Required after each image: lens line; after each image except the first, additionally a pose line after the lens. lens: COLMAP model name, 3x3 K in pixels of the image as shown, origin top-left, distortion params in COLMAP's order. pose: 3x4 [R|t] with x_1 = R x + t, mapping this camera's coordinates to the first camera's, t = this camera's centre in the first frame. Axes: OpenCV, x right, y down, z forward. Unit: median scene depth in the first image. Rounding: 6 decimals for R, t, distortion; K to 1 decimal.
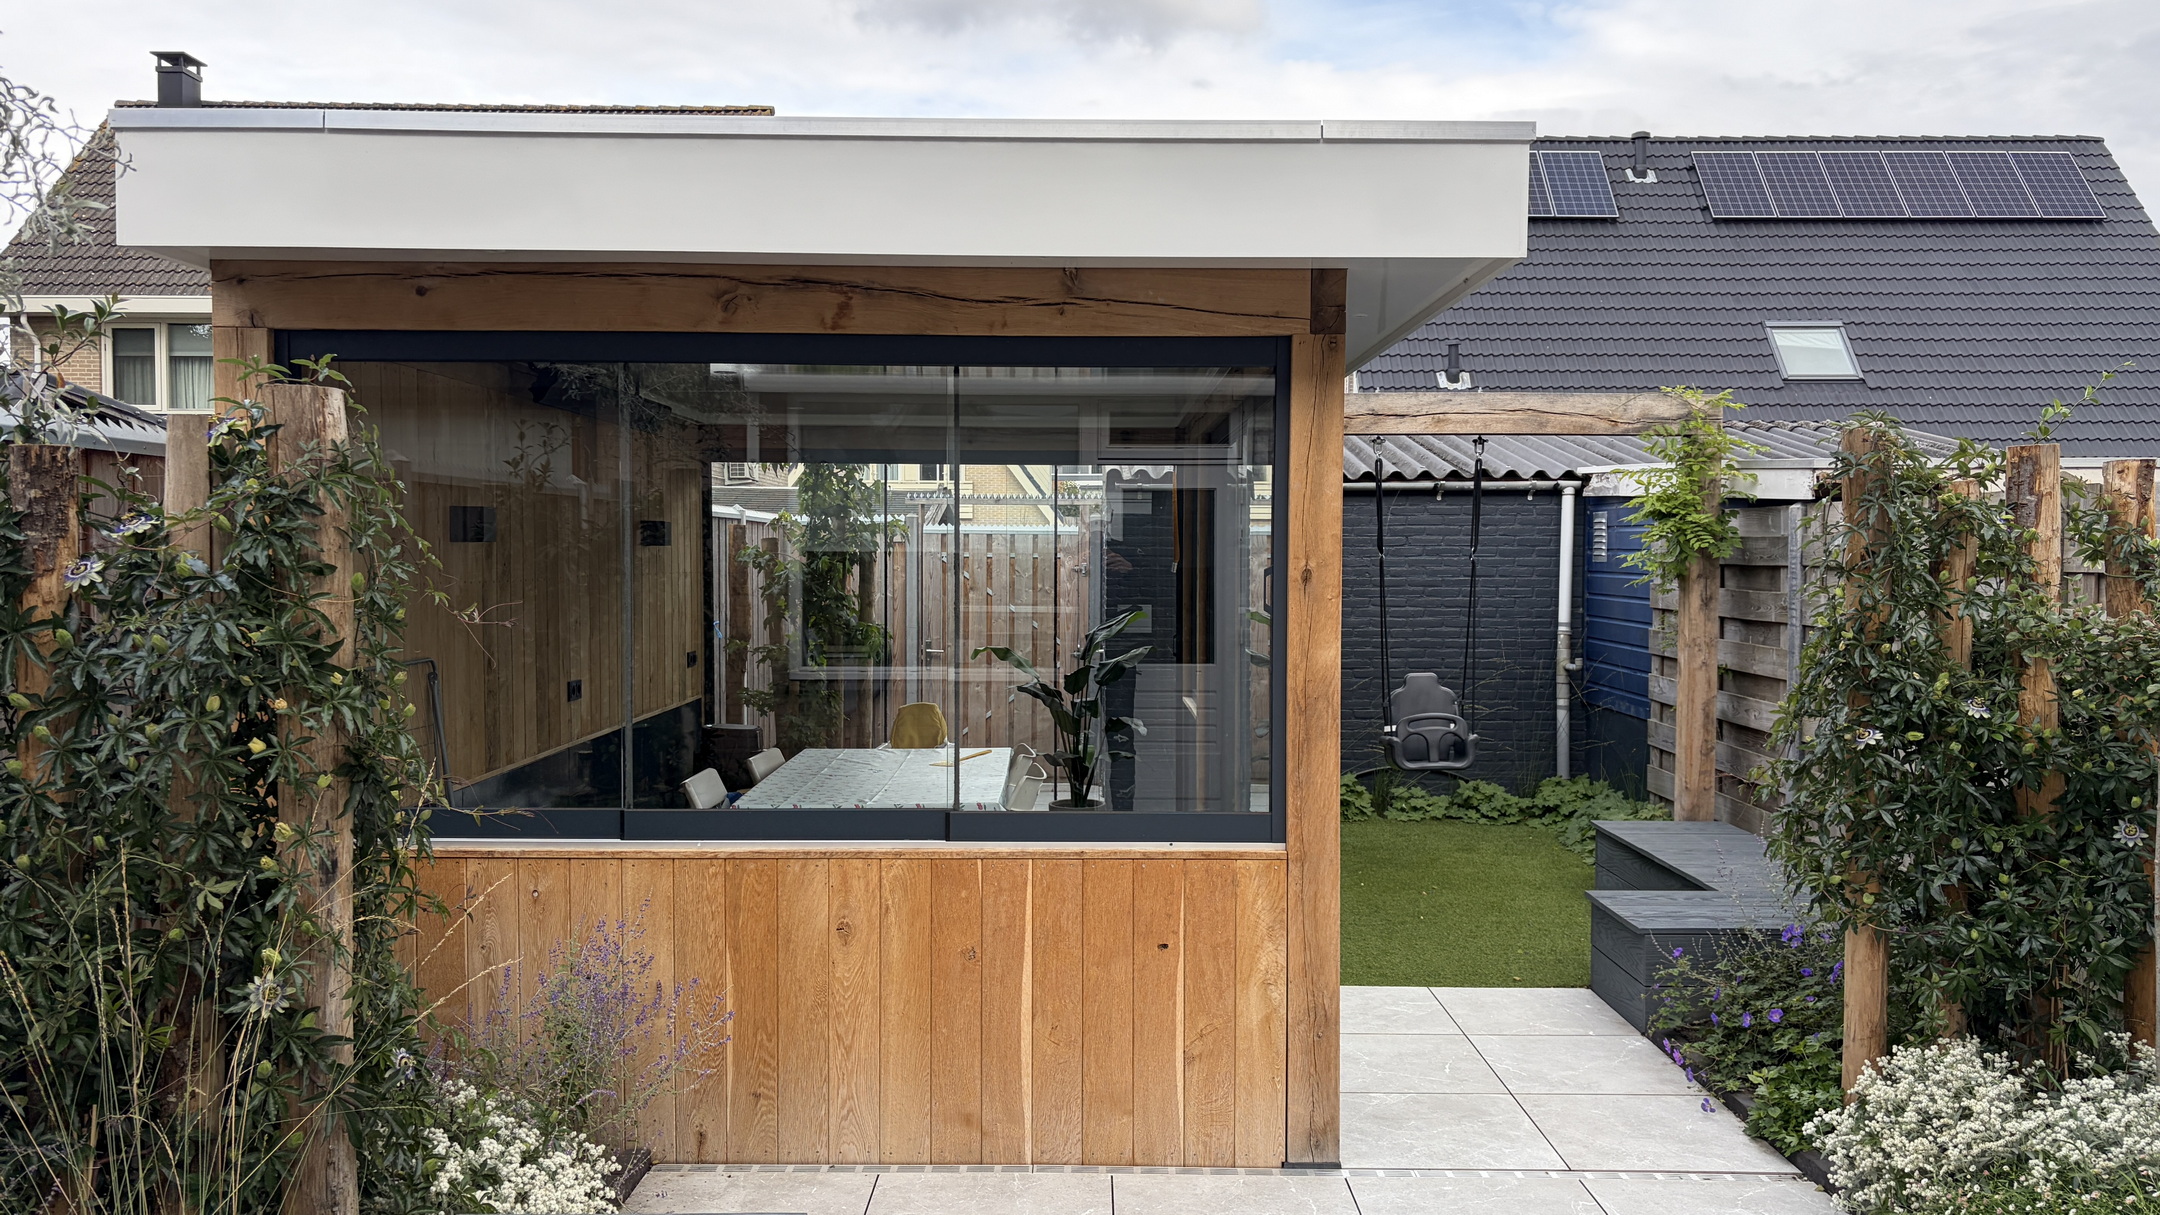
lens RADIAL K [[1668.7, 0, 1088.0], [0, 1668.7, 598.5], [0, 0, 1]] dist [0.039362, -0.013187]
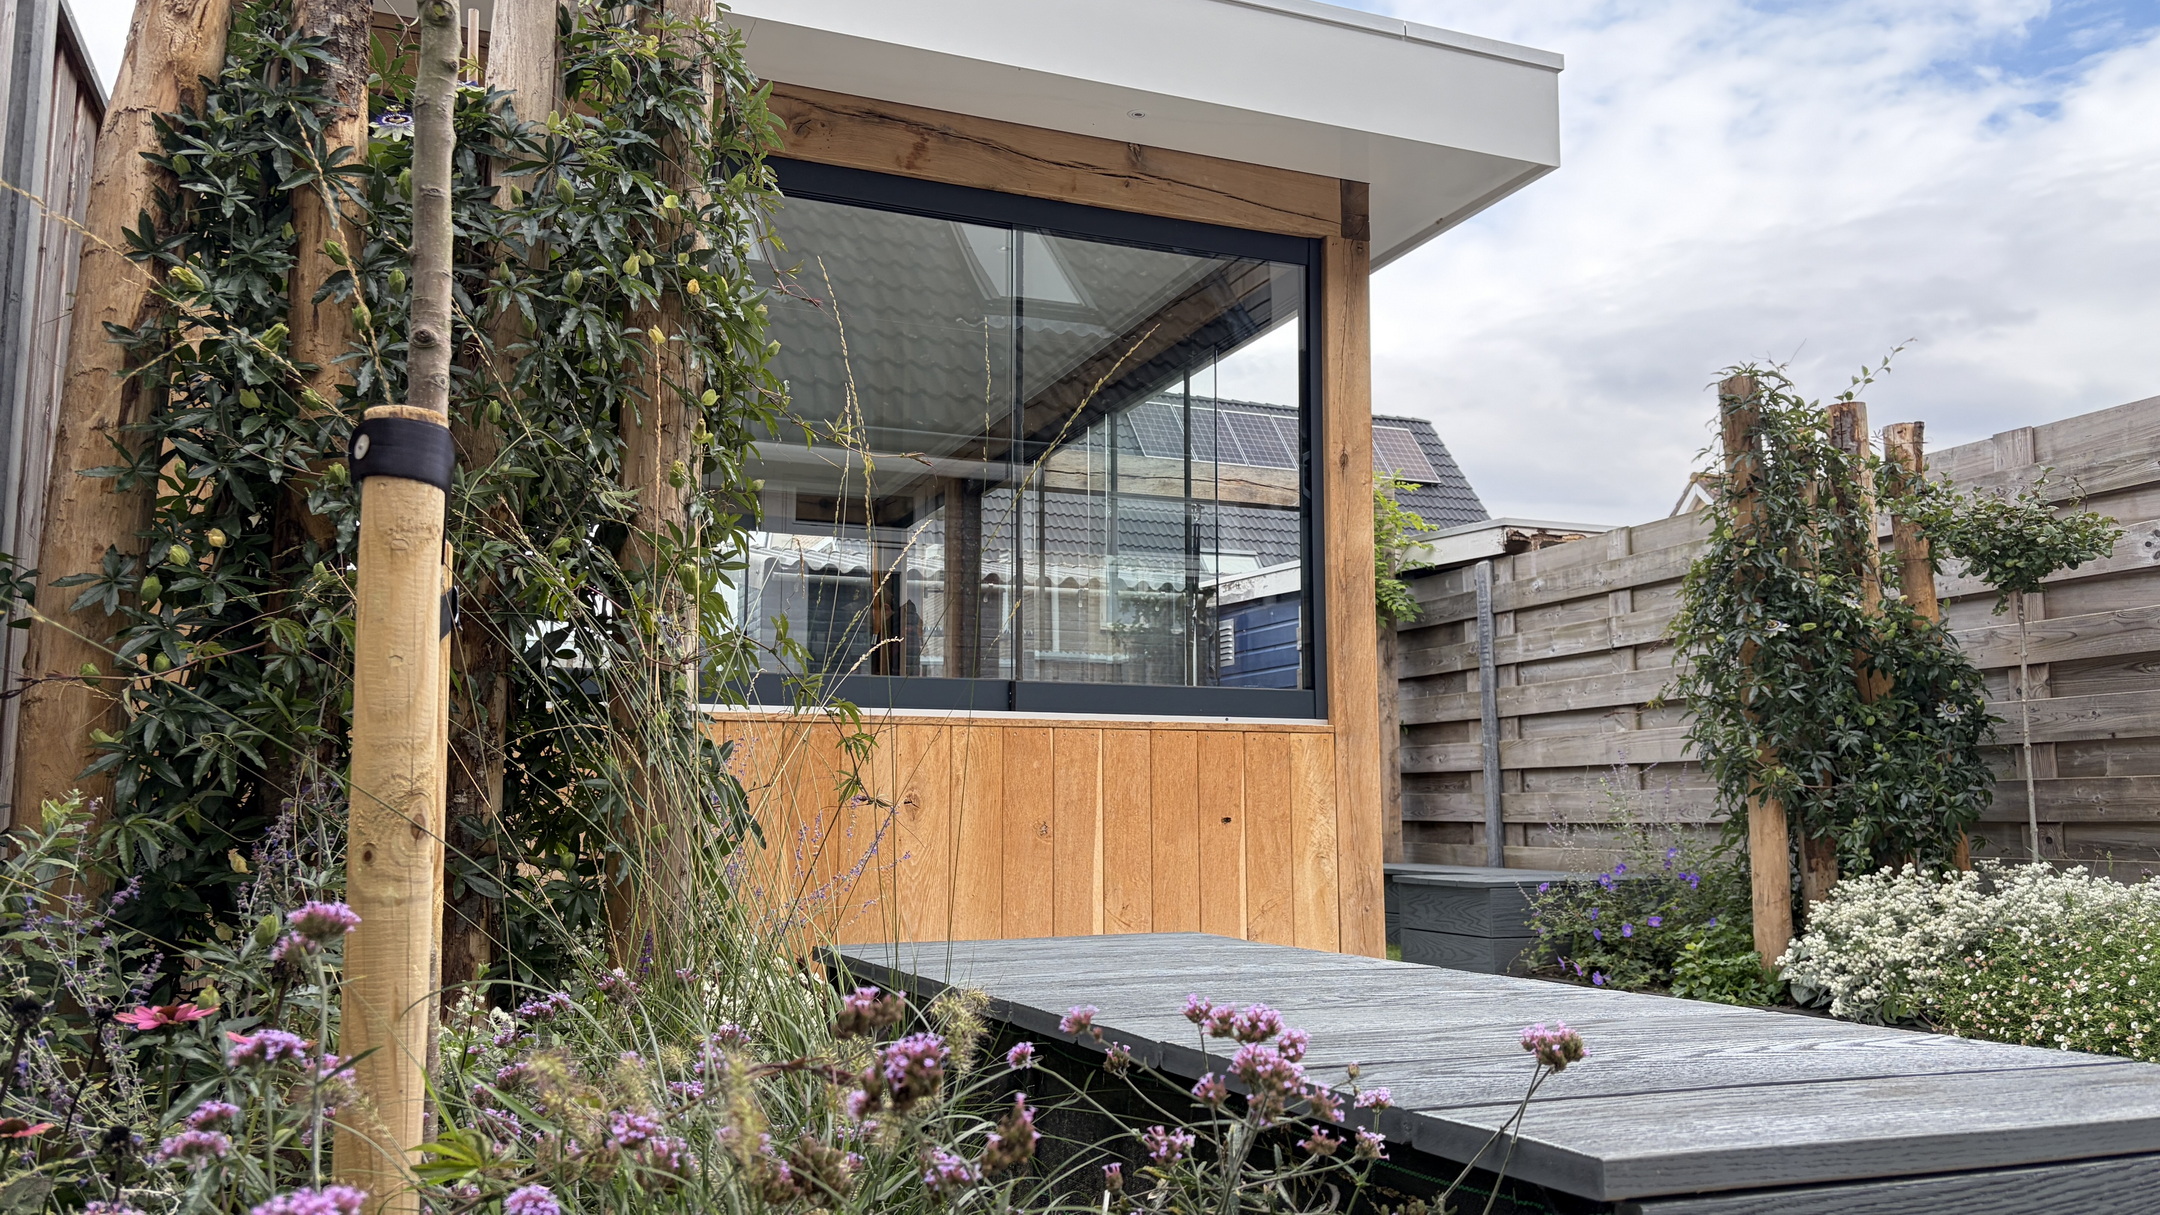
lens RADIAL K [[1668.7, 0, 1080.9], [0, 1668.7, 619.7], [0, 0, 1]] dist [0.039362, -0.013187]
pose [[0.921364, 0.044729, 0.386119, -0.415763], [0.017523, 0.987567, -0.156216, 0.243307], [-0.388306, 0.150698, 0.909125, 0.127005]]
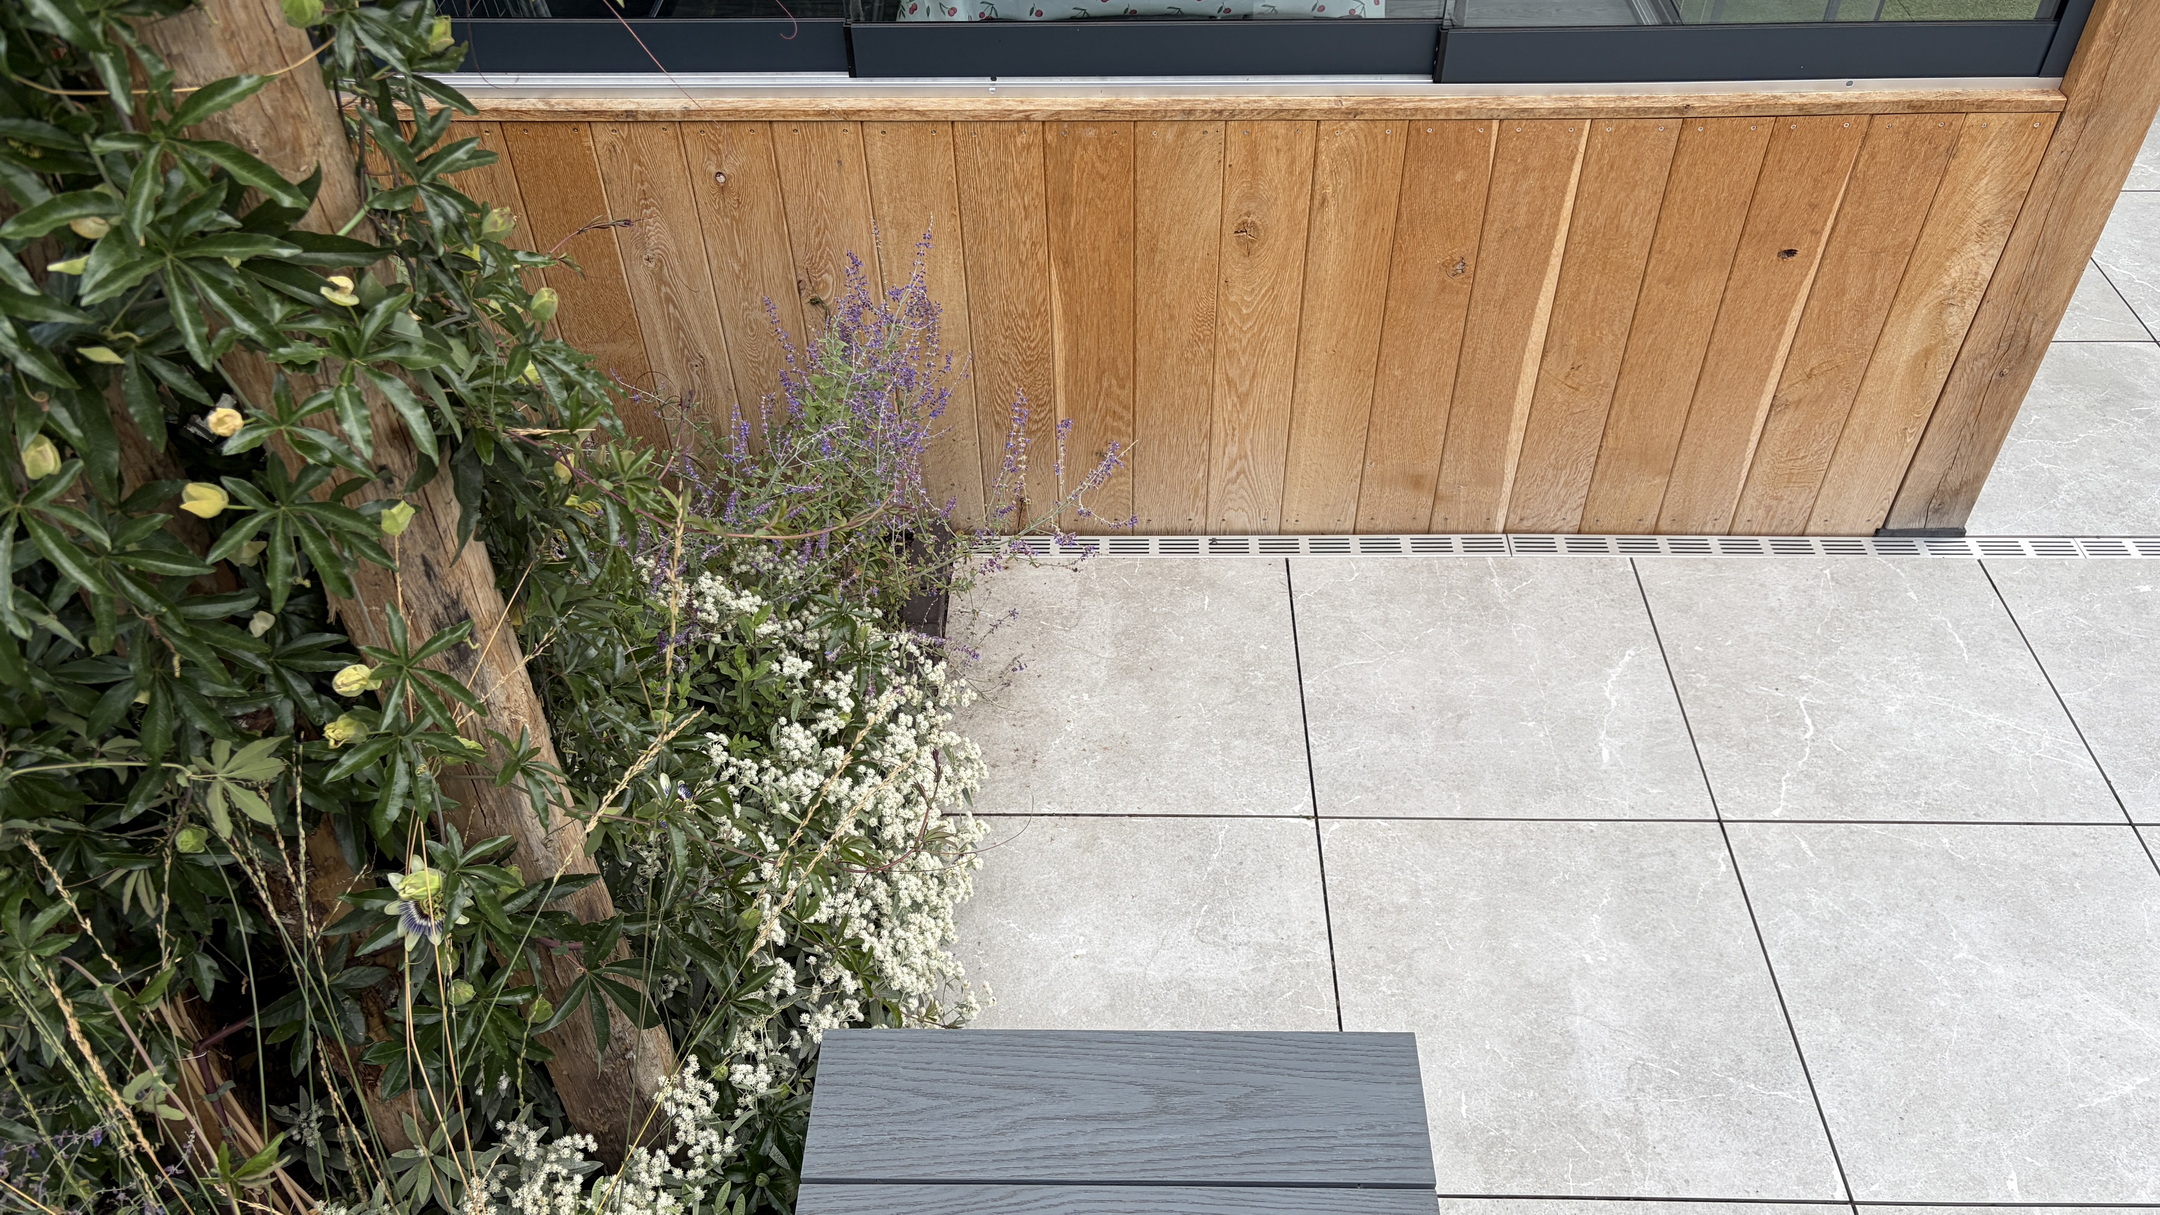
lens RADIAL K [[1668.7, 0, 1080.3], [0, 1668.7, 603.7], [0, 0, 1]] dist [0.039362, -0.013187]
pose [[0.999764, -0.002250, -0.021604, -0.192575], [0.016099, 0.744476, 0.667455, -0.100493], [0.014582, -0.667645, 0.744337, 0.470715]]
